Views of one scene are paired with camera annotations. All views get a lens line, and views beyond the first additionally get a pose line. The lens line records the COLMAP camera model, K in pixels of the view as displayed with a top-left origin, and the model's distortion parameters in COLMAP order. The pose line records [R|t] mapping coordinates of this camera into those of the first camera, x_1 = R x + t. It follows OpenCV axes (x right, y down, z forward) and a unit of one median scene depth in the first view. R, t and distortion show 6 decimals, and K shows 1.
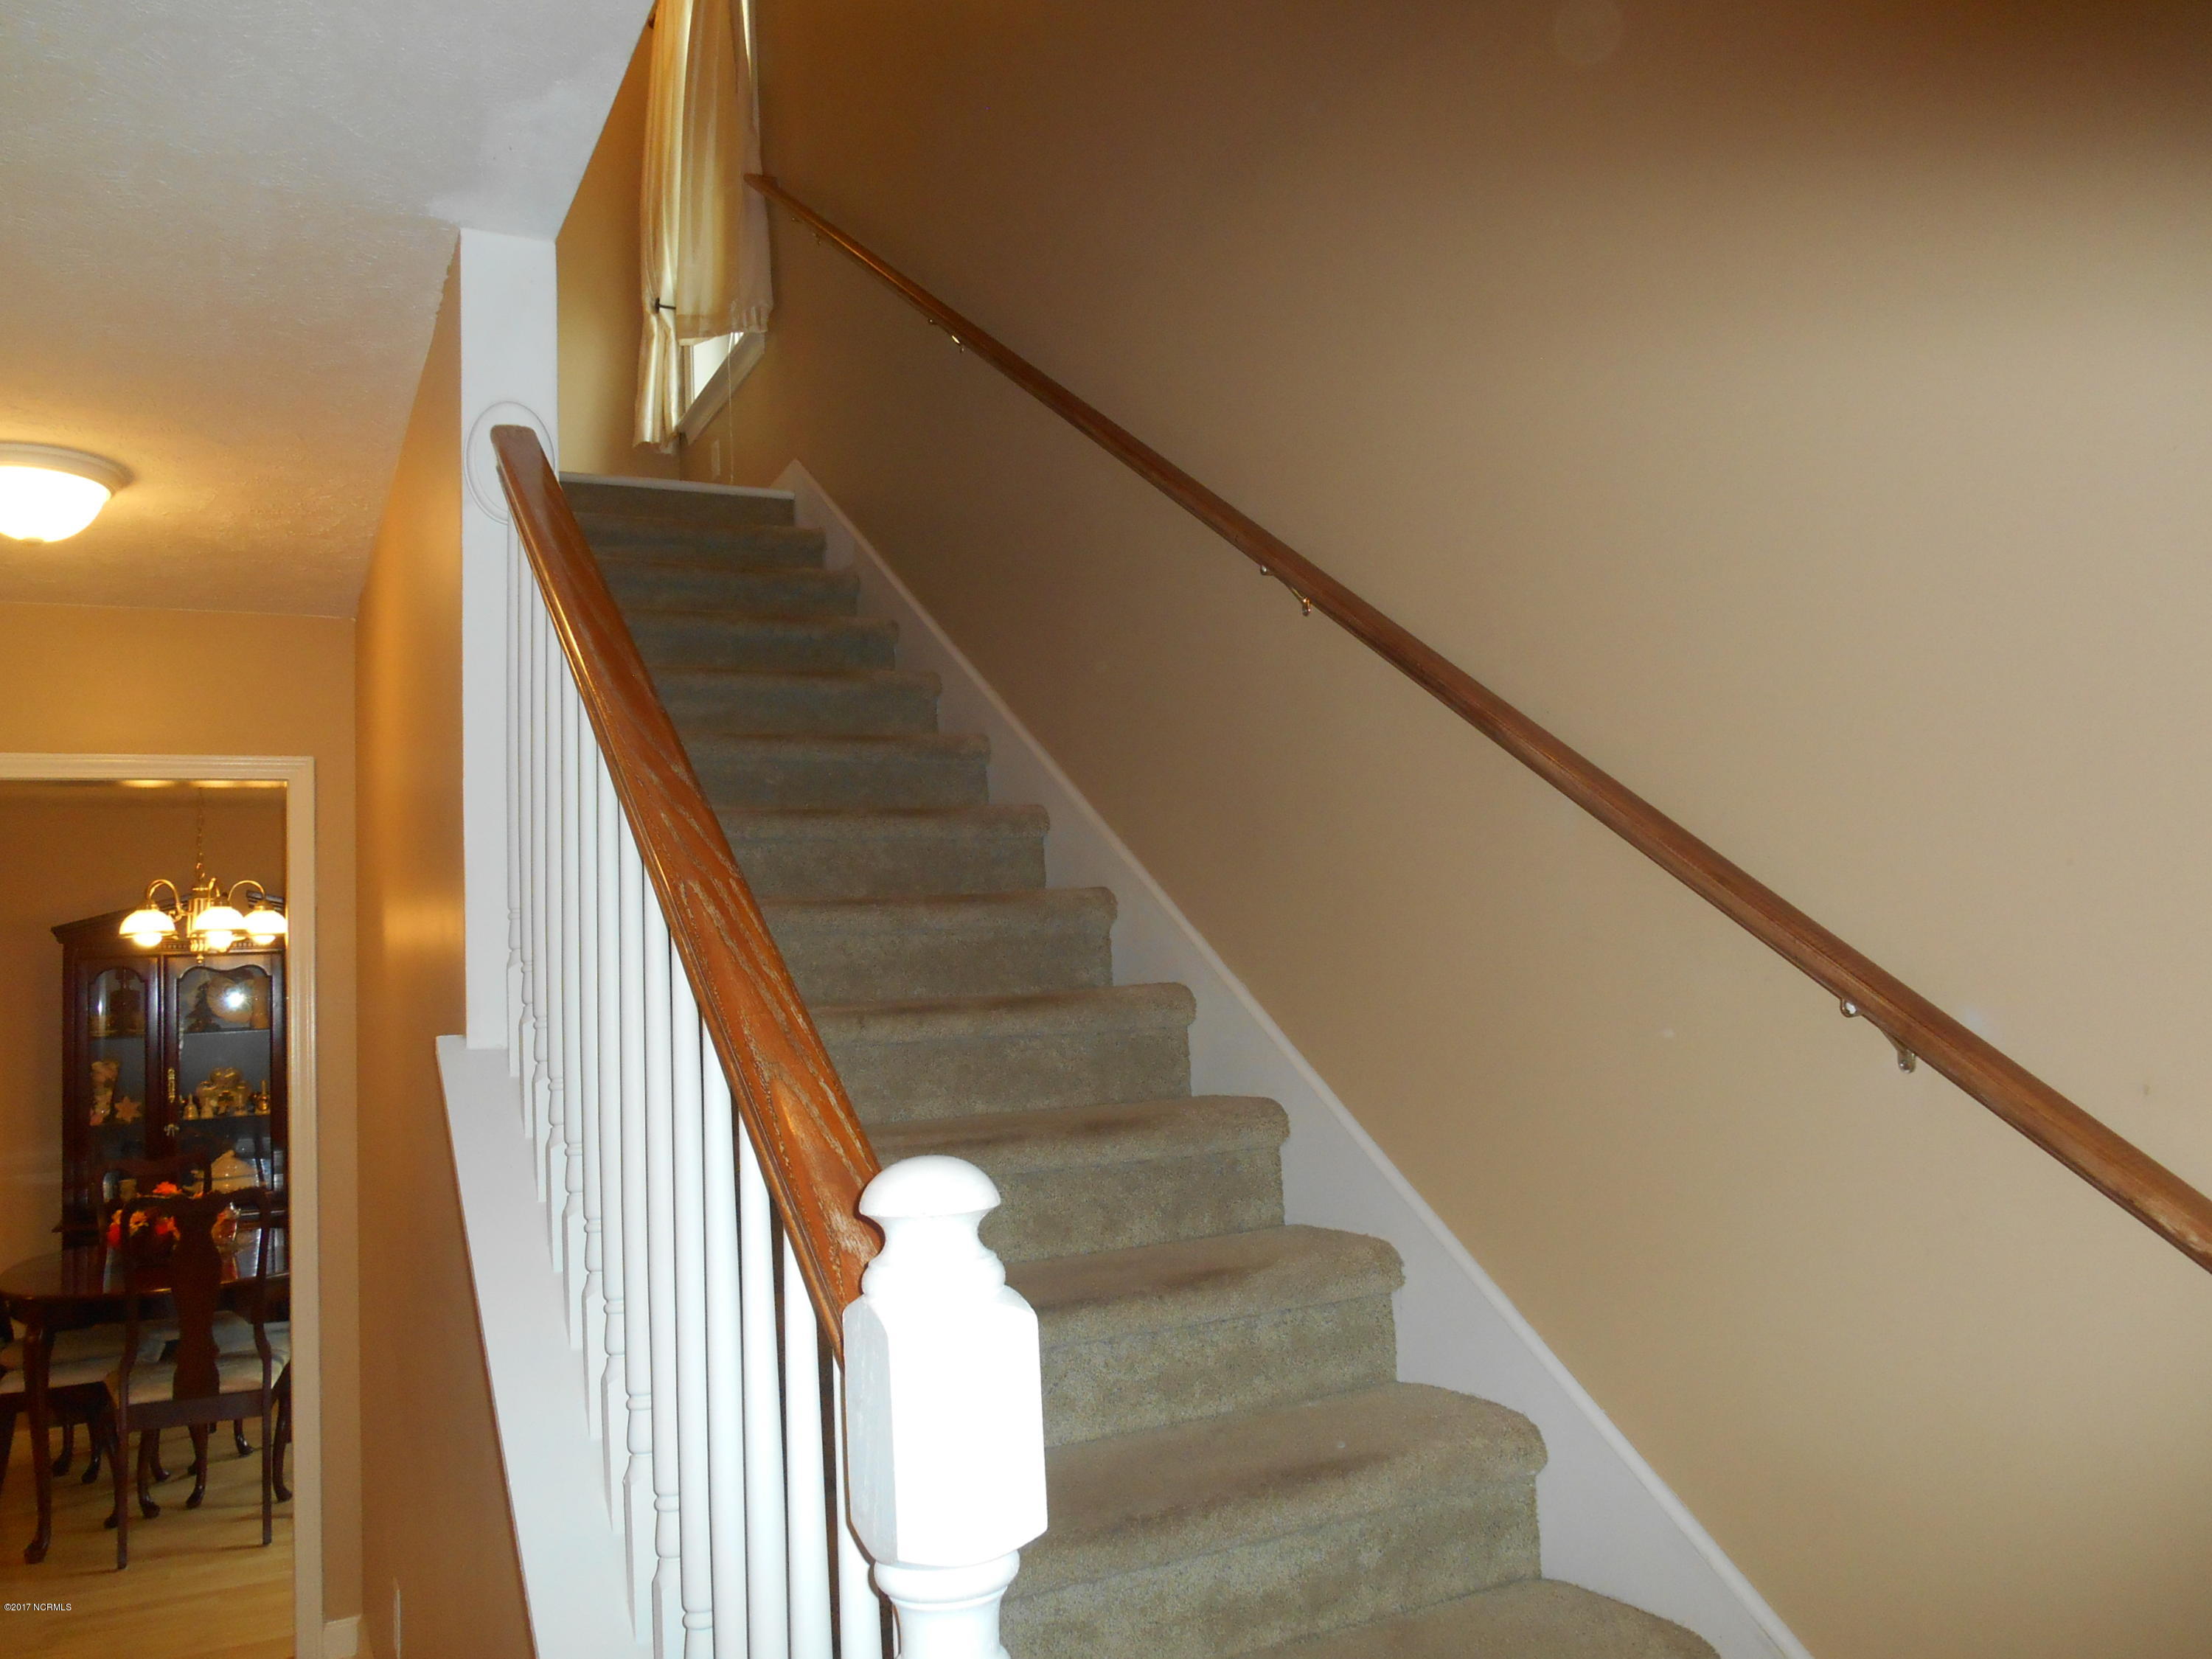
lens RADIAL K [[1692.6, 0, 1088.1], [0, 1692.6, 814.1], [0, 0, 1]] dist [-0.035464, 0.018876]
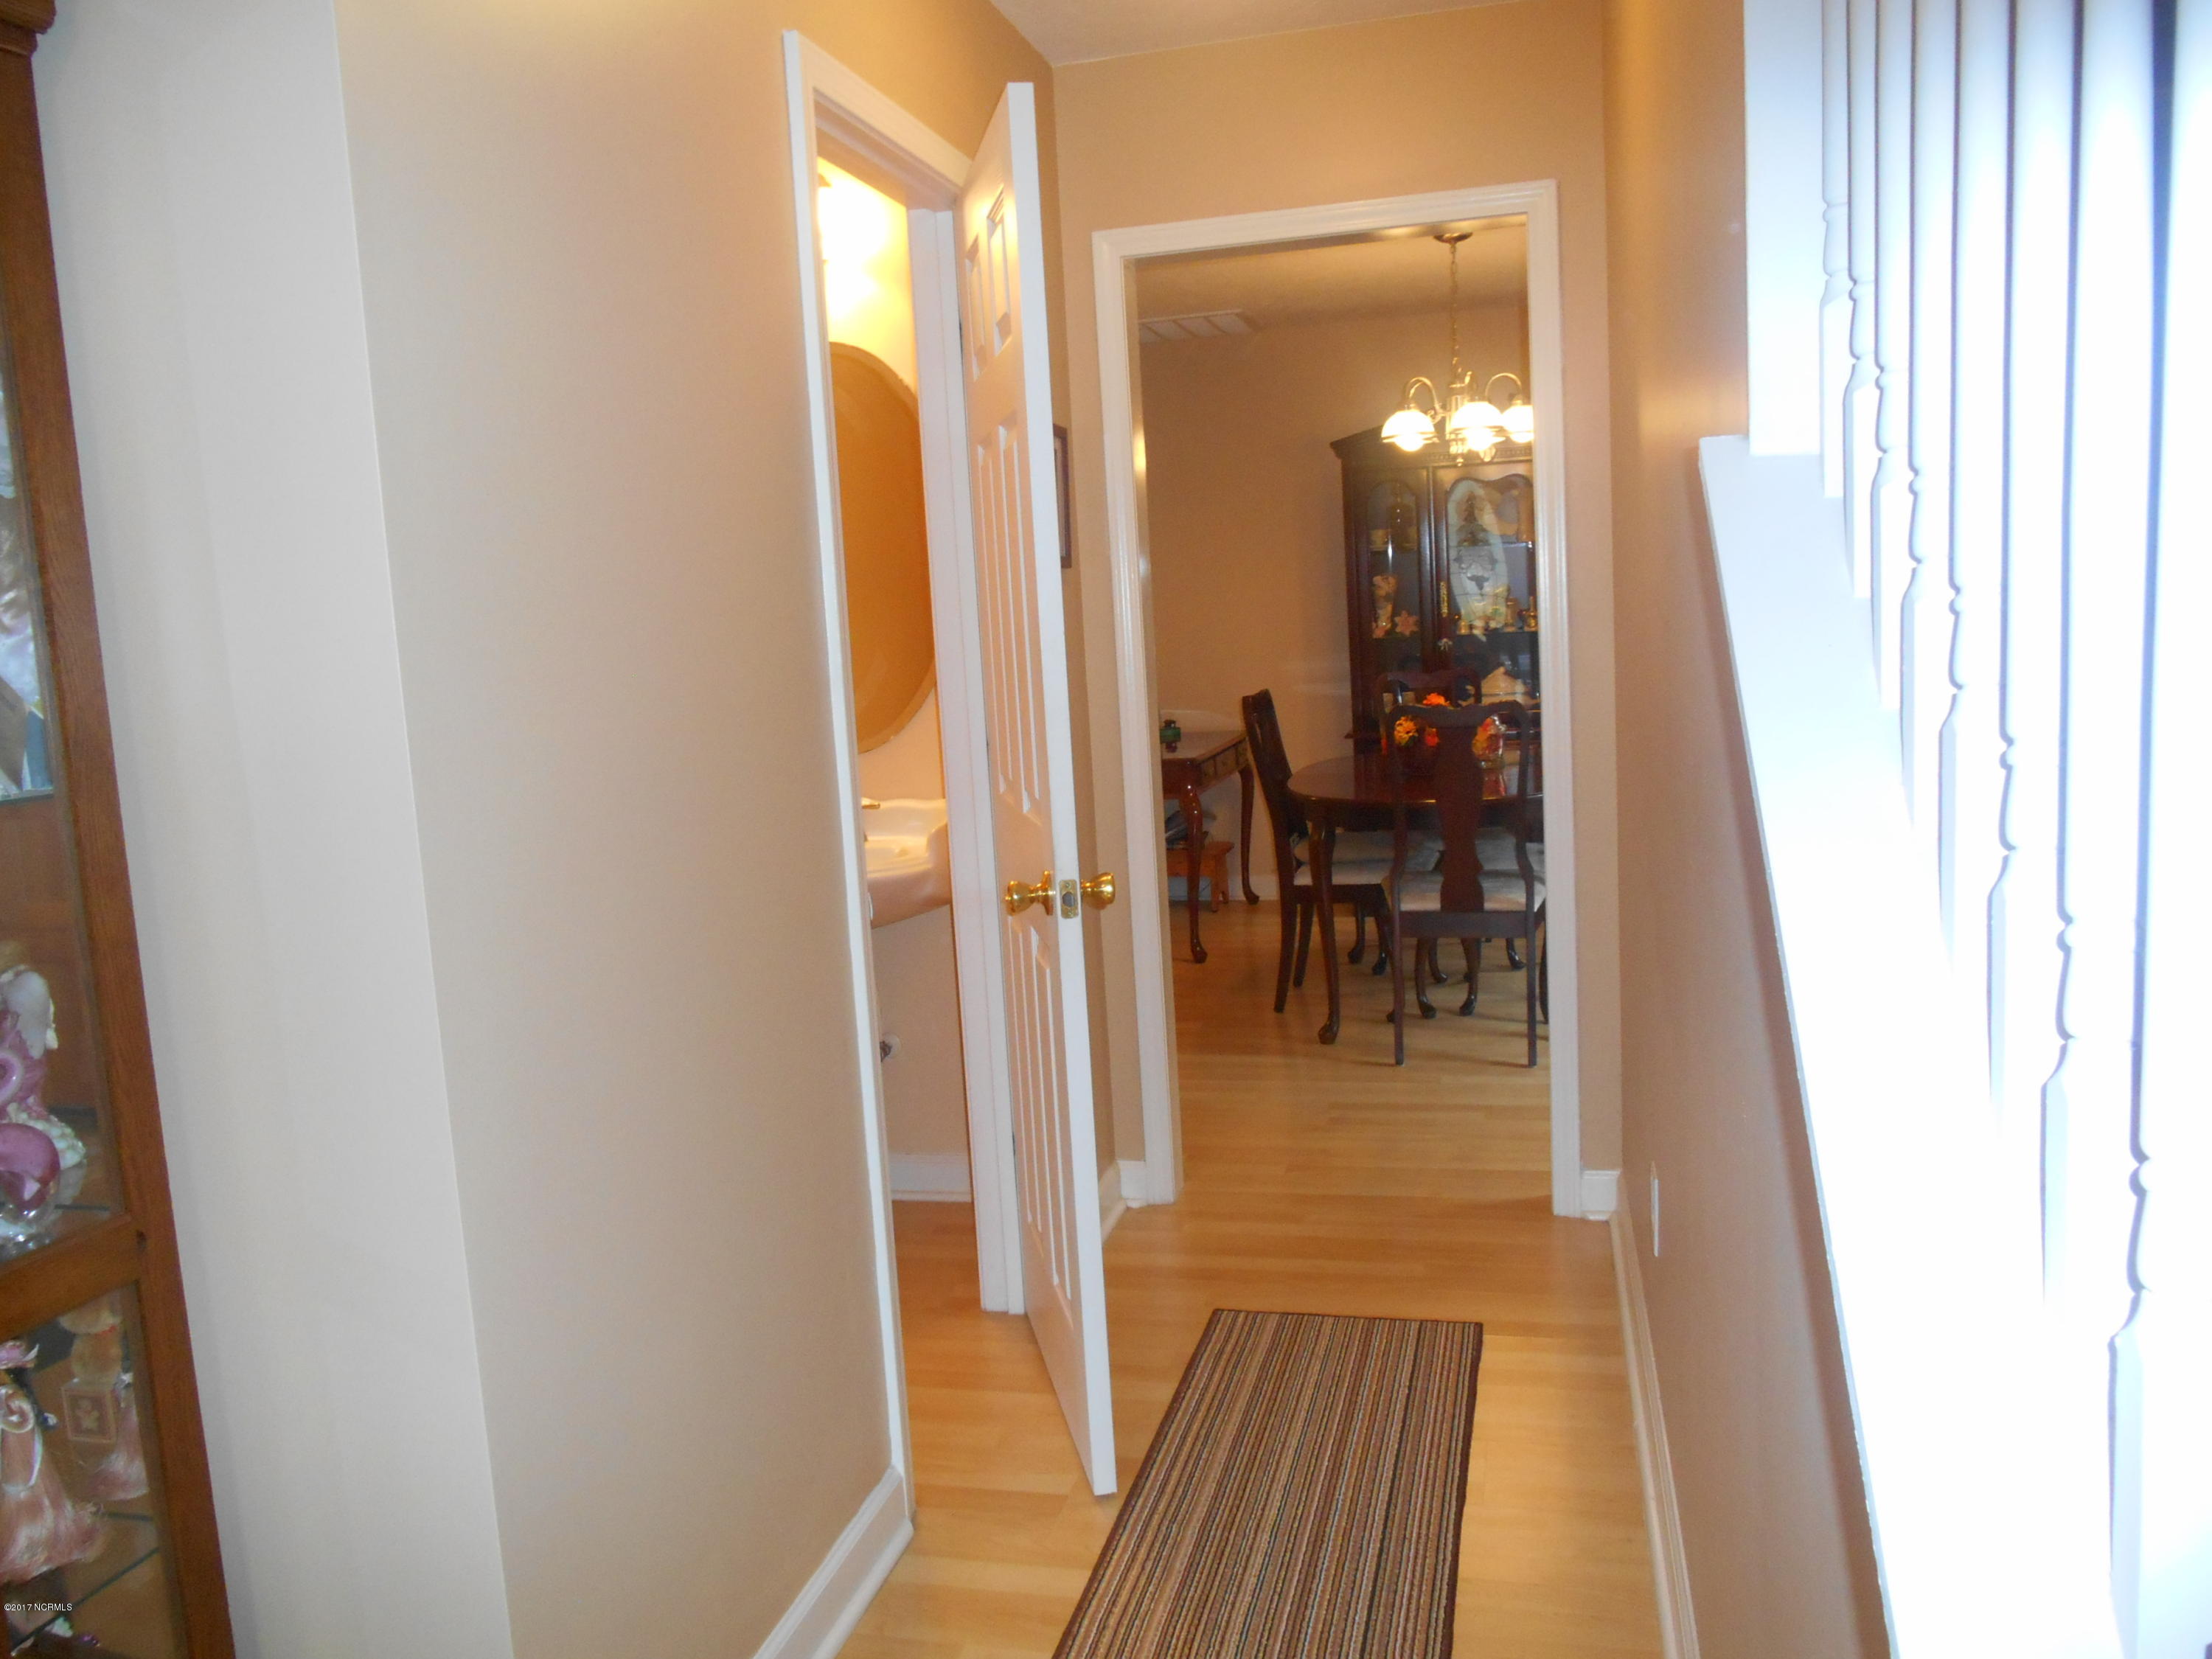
lens RADIAL K [[1692.6, 0, 1088.9], [0, 1692.6, 827.3], [0, 0, 1]] dist [-0.035464, 0.018876]
pose [[0.752858, 0.095734, -0.651184, -0.056287], [0.088252, 0.965749, 0.244011, 0.039011], [0.652240, -0.241174, 0.718623, 0.150755]]
